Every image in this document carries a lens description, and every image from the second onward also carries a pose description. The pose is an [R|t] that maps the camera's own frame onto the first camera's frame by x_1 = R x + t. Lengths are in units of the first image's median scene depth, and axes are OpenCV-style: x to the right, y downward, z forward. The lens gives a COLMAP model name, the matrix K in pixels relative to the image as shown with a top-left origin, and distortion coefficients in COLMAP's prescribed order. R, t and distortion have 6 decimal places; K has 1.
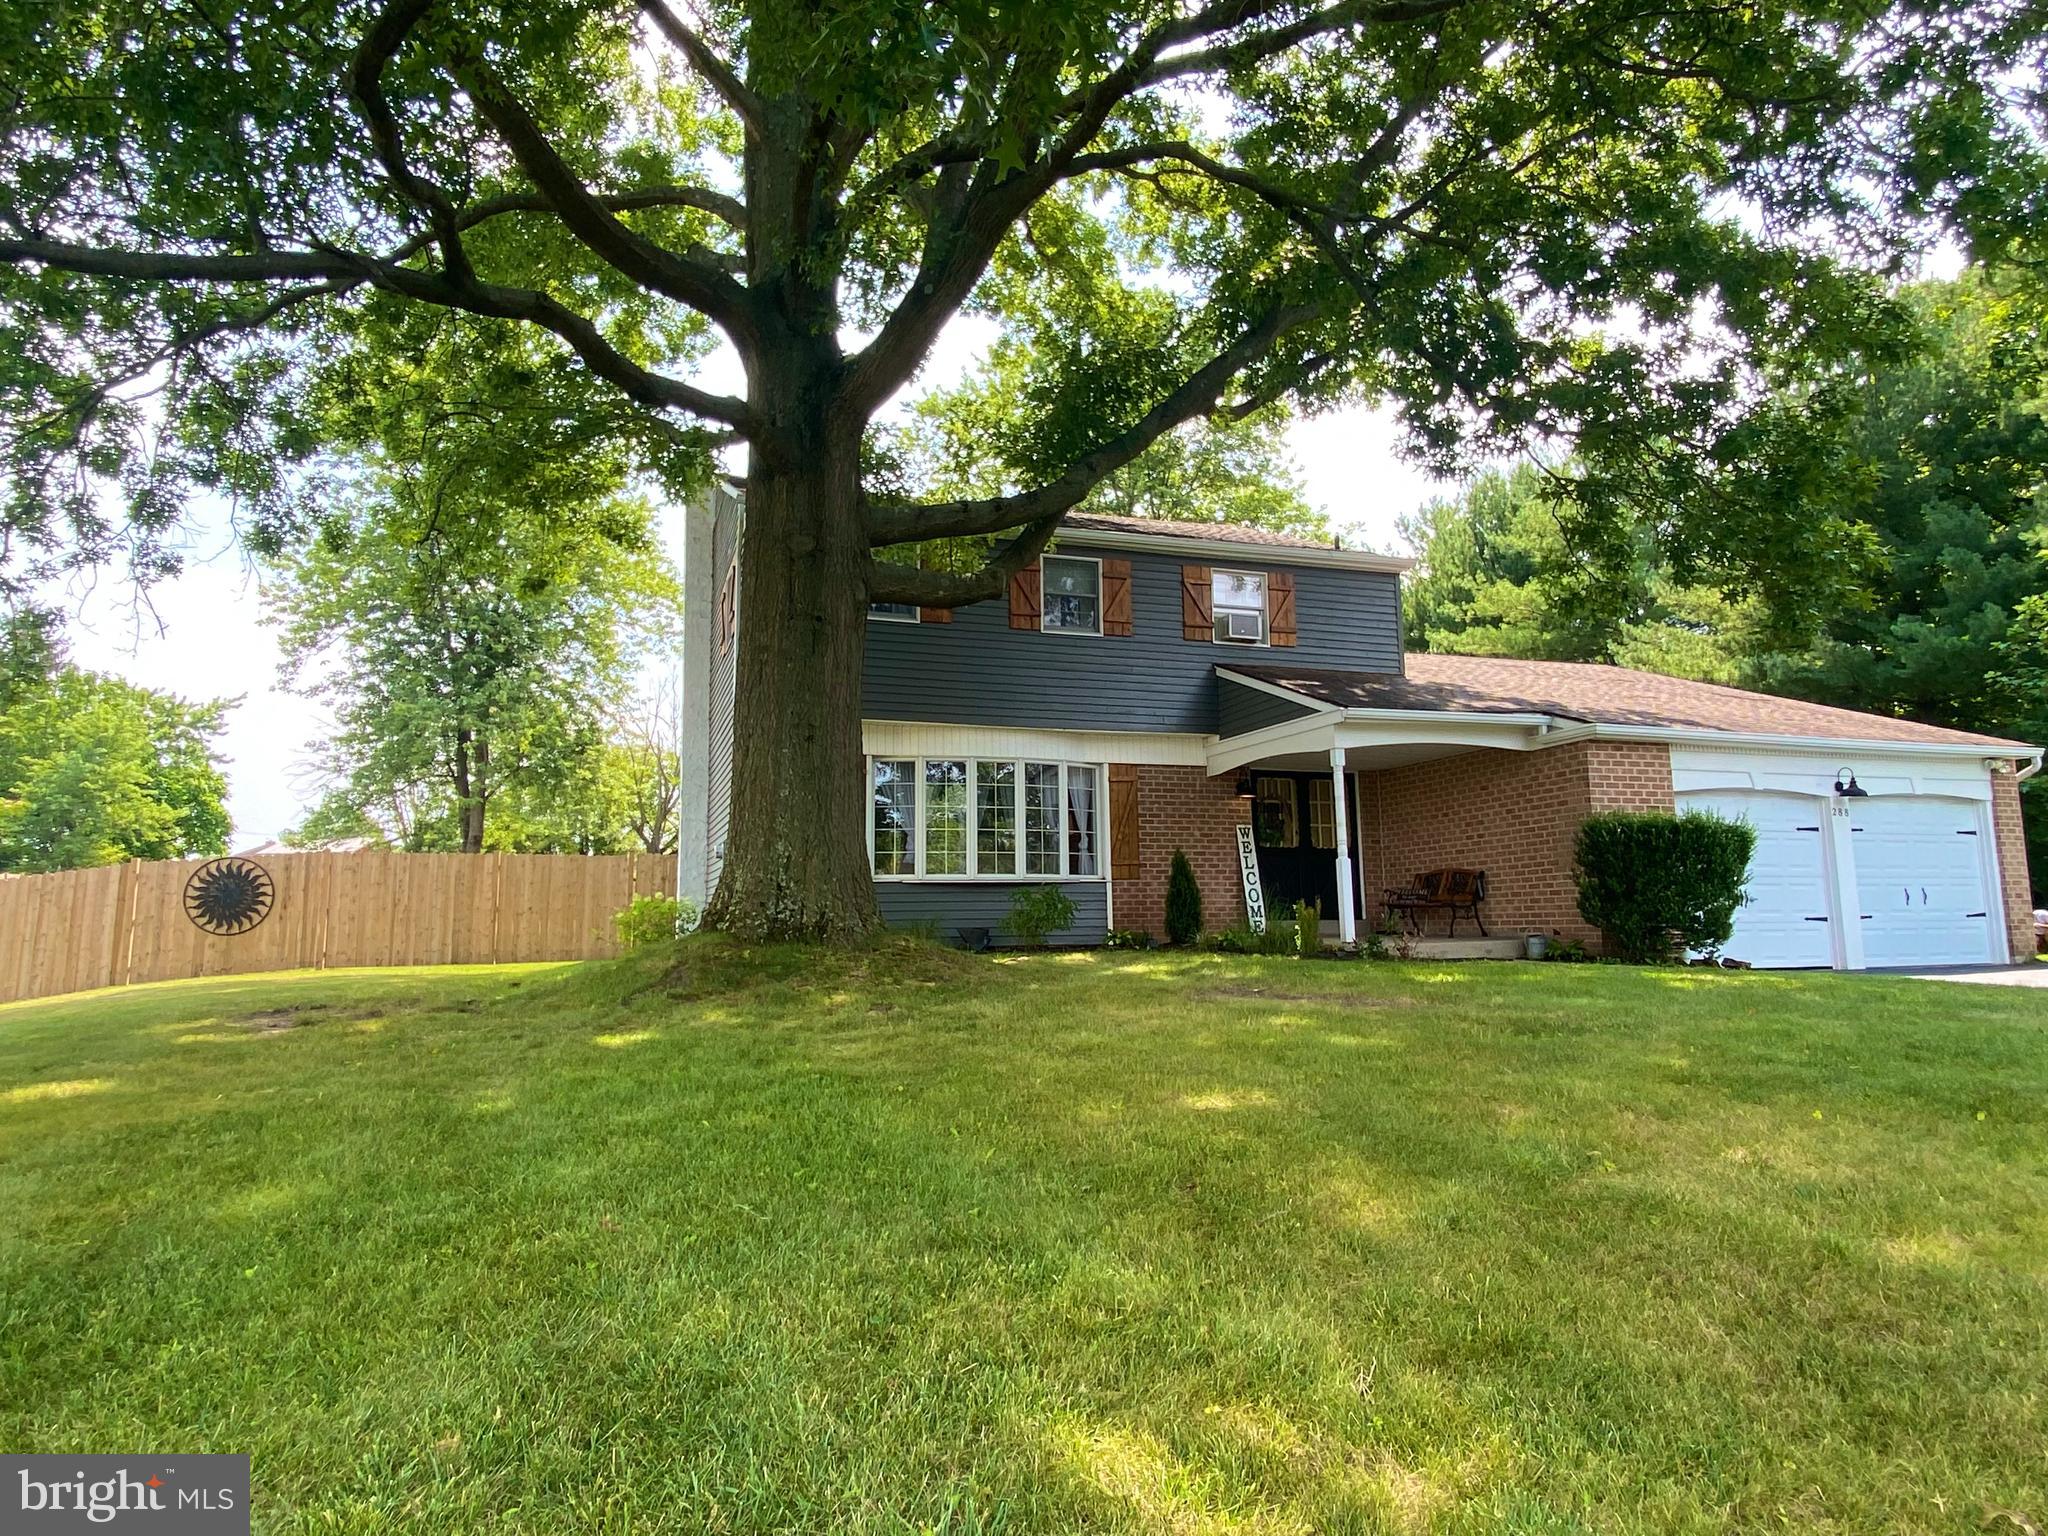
lens RADIAL K [[1226.0, 0, 1024.0], [0, 1226.0, 768.0], [0, 0, 1]] dist [0.060217, -0.082348]
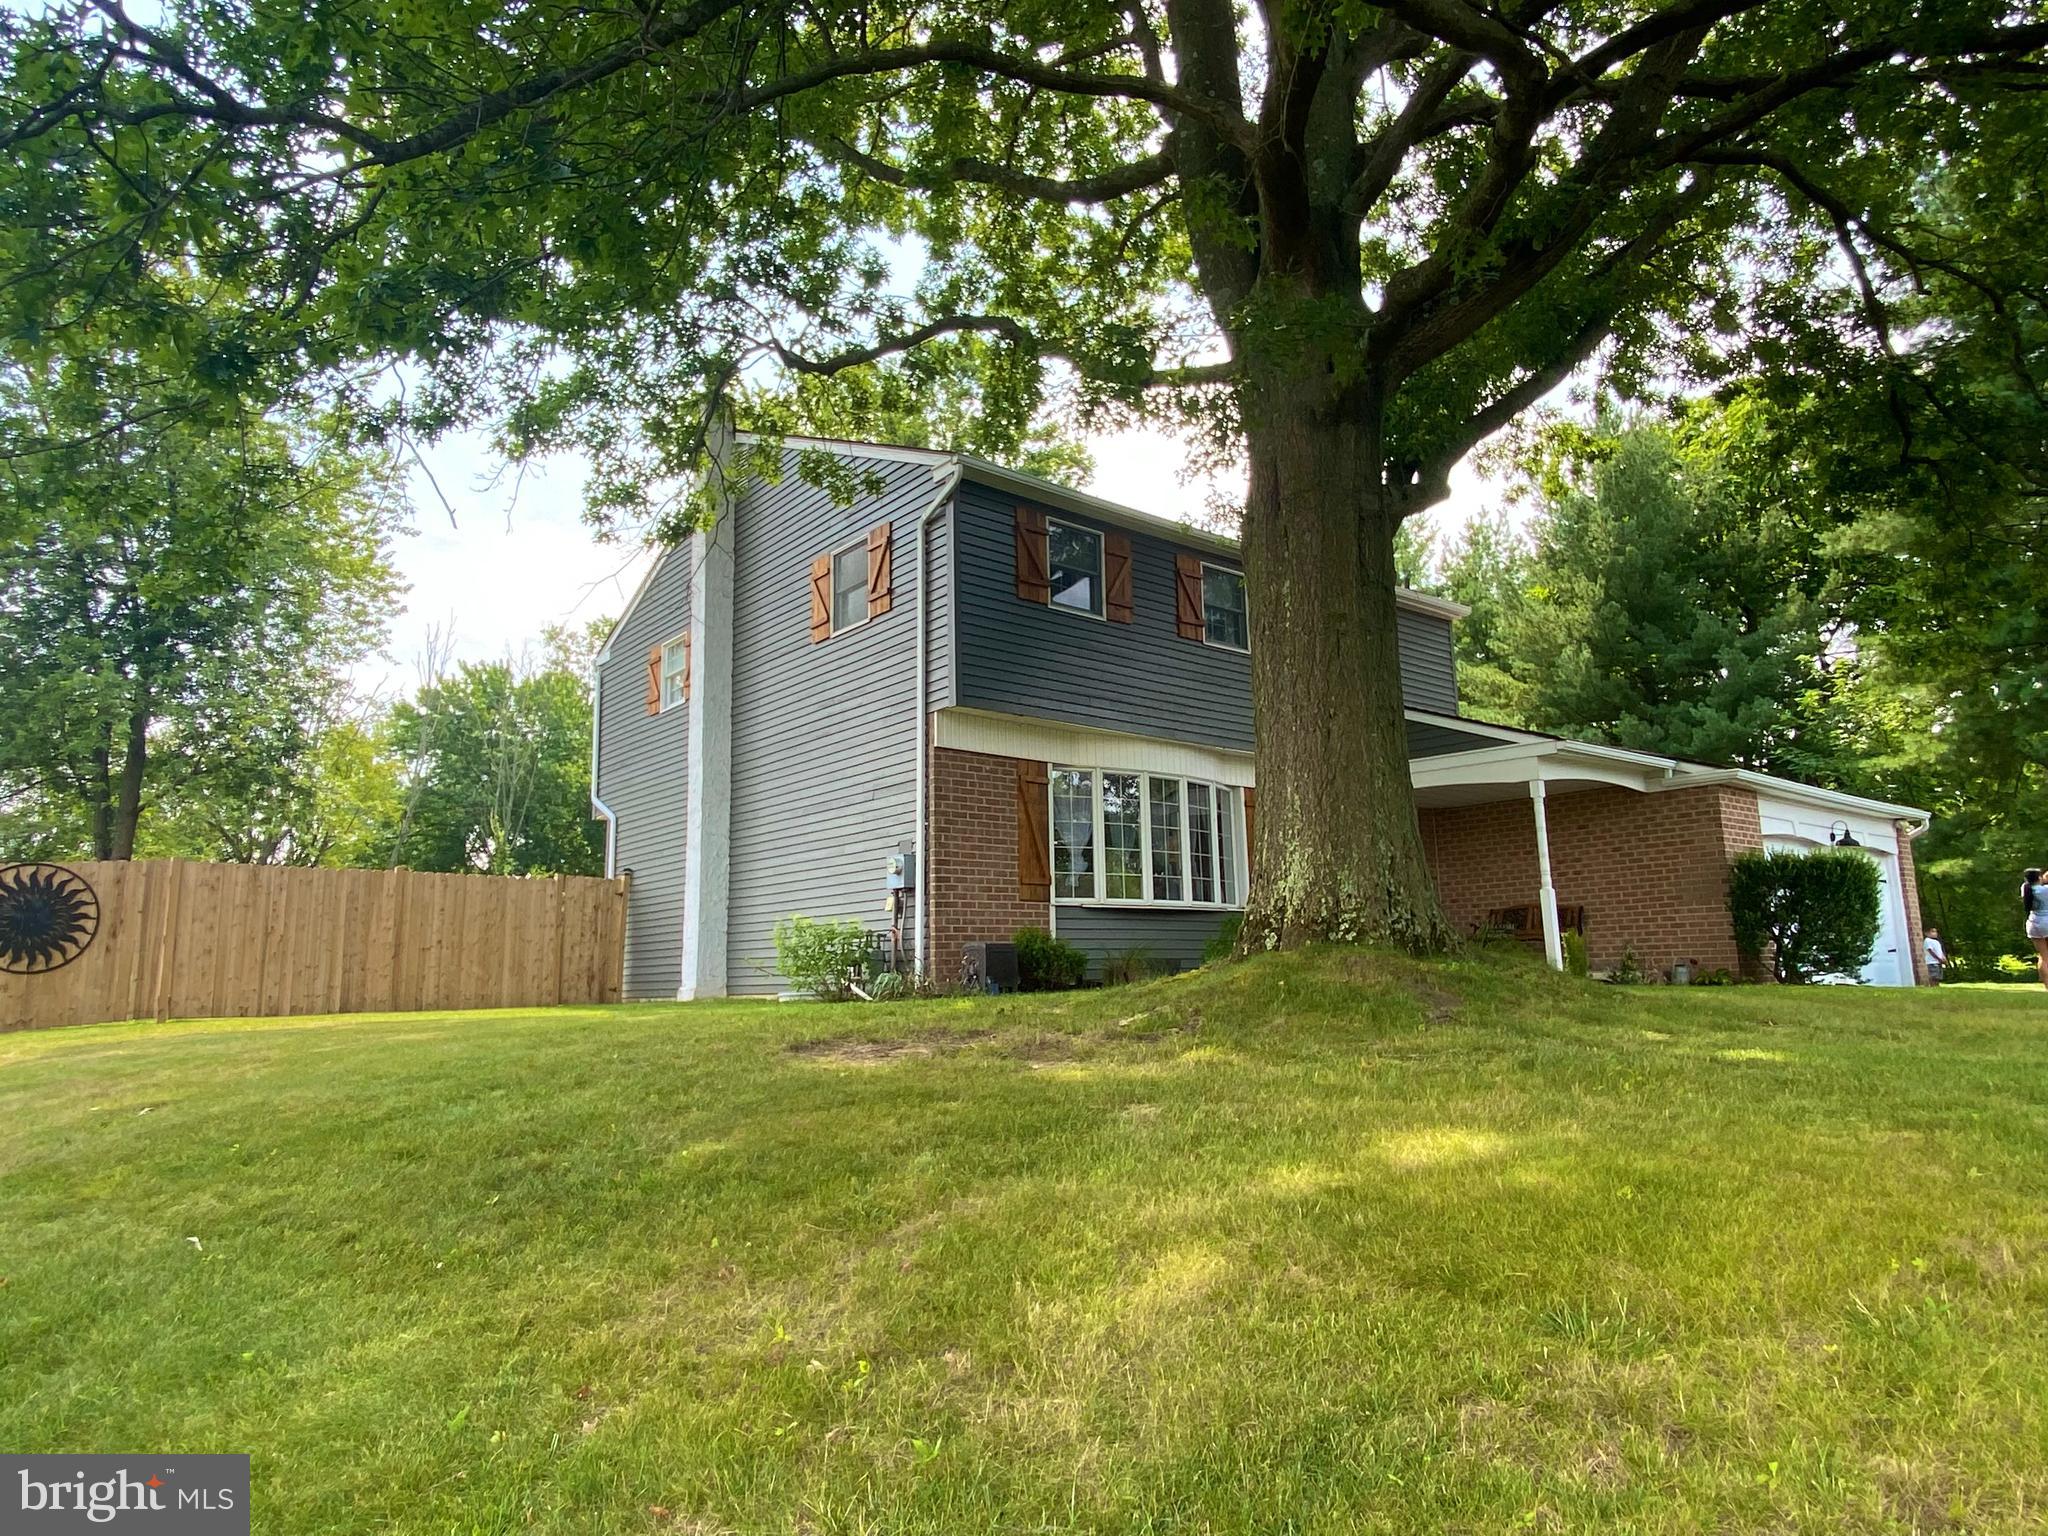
lens RADIAL K [[1226.0, 0, 1024.0], [0, 1226.0, 768.0], [0, 0, 1]] dist [0.060217, -0.082348]
pose [[0.935185, 0.054697, 0.349910, -0.365497], [-0.039397, 0.997937, -0.050700, 0.031337], [-0.351961, 0.033629, 0.935410, 0.139707]]
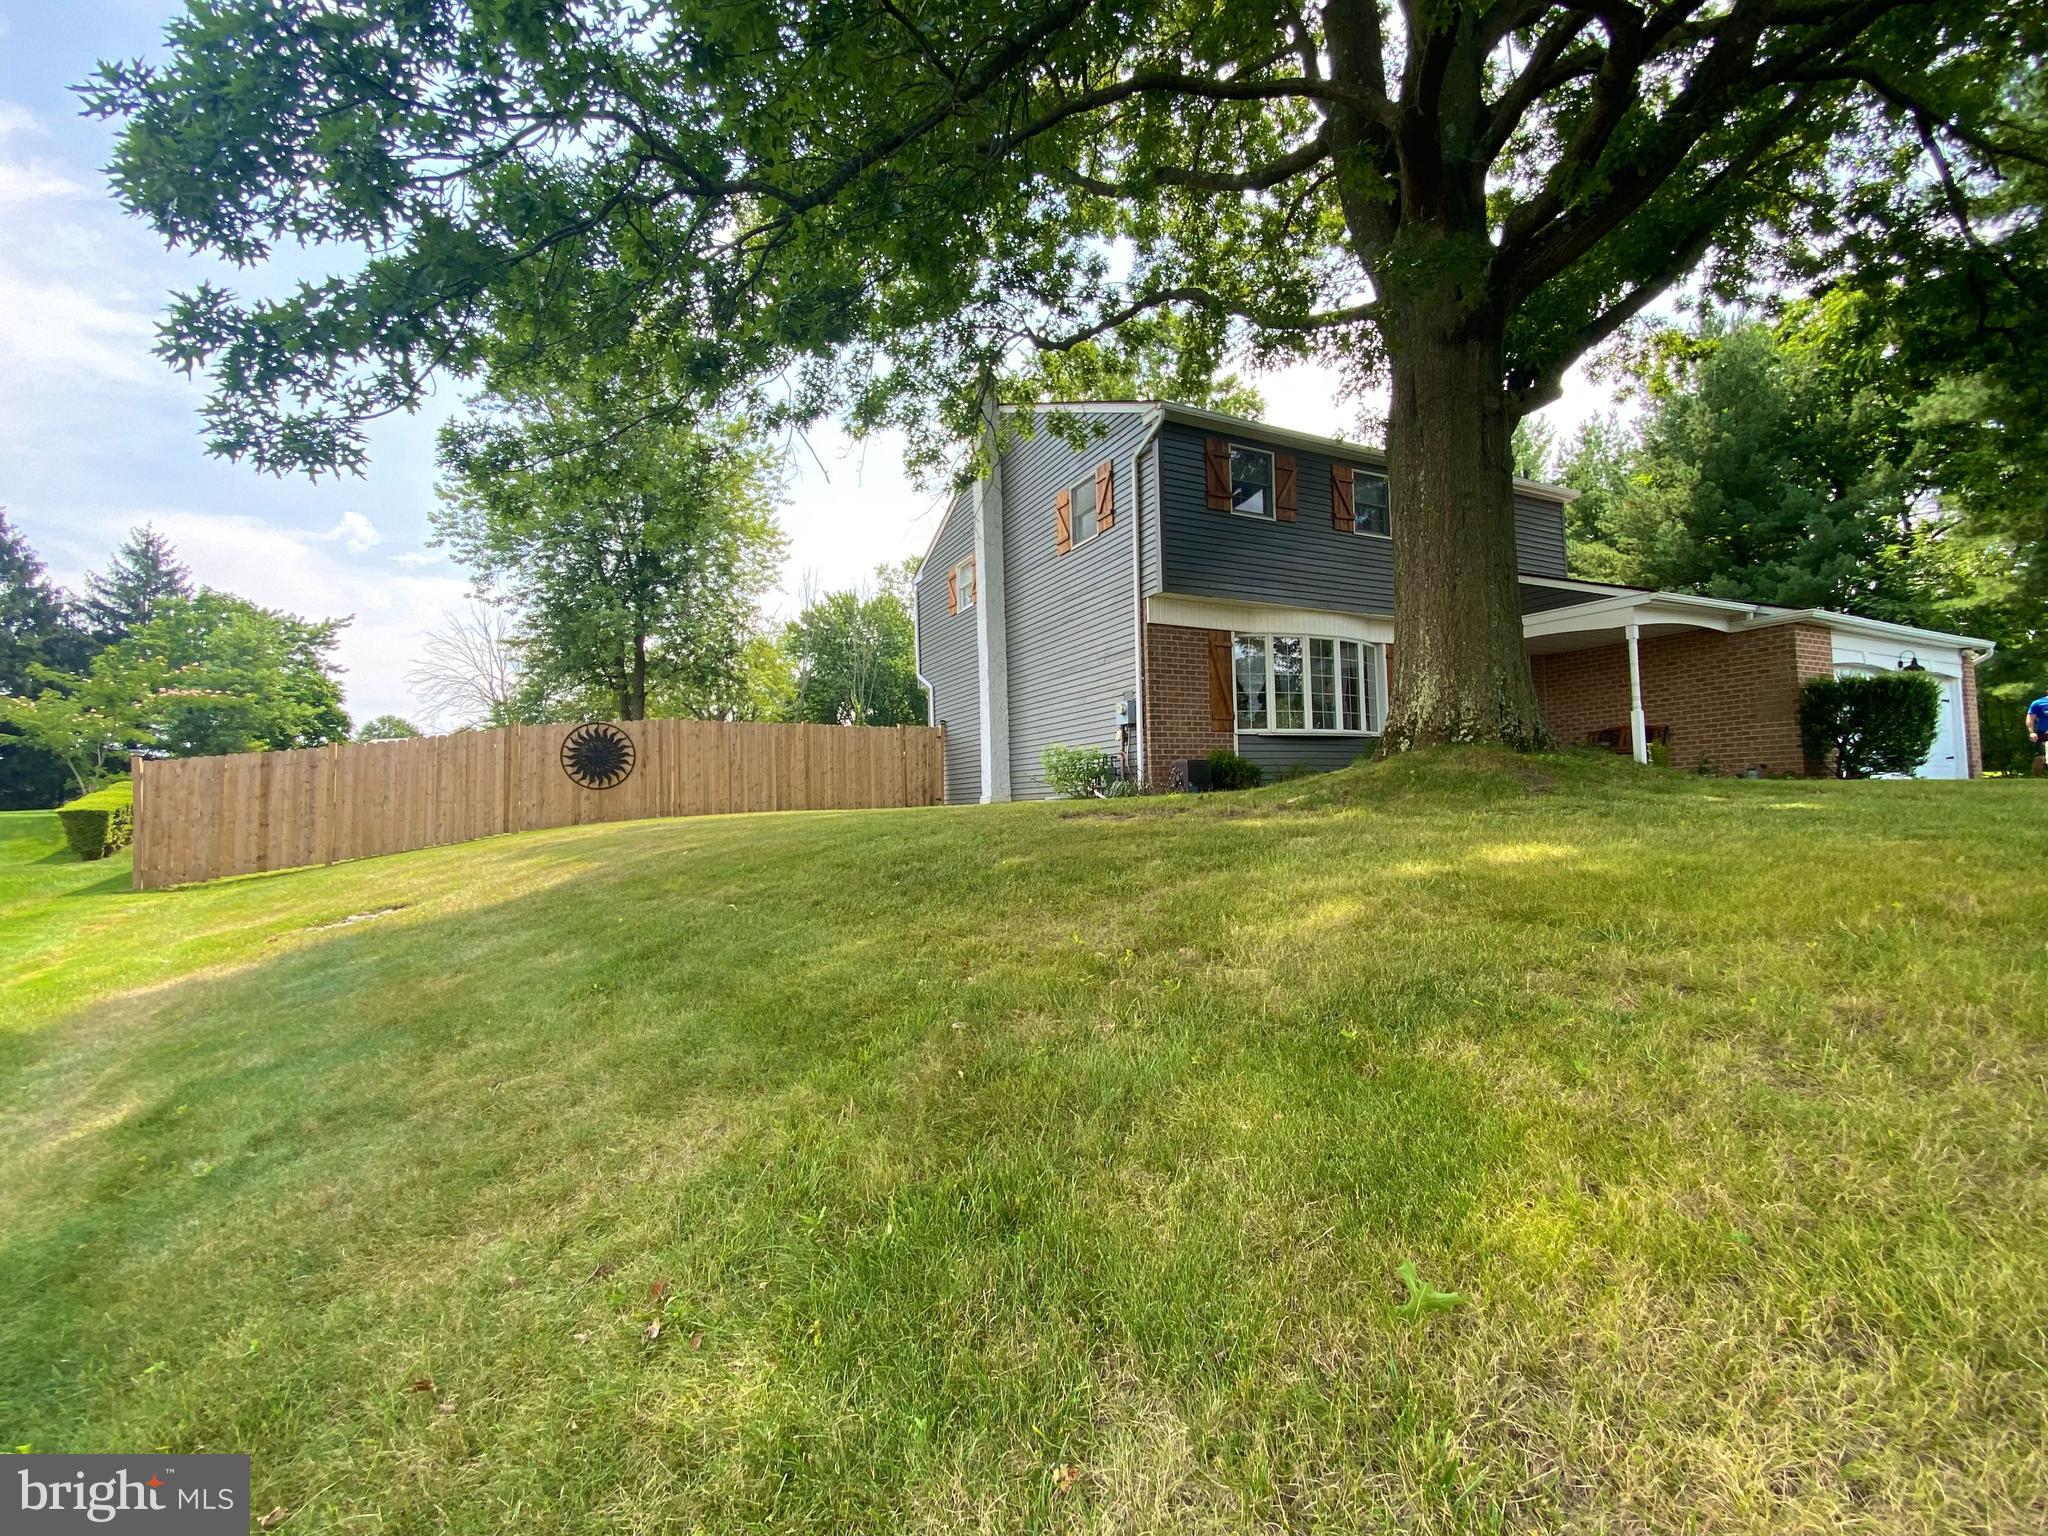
lens RADIAL K [[878.4, 0, 1024.0], [0, 878.4, 768.0], [0, 0, 1]] dist [0.022750, -0.024362]
pose [[0.988966, -0.006137, 0.148016, -0.372222], [-0.006323, 0.996482, 0.083563, 0.043488], [-0.148009, -0.083577, 0.985448, 0.125900]]
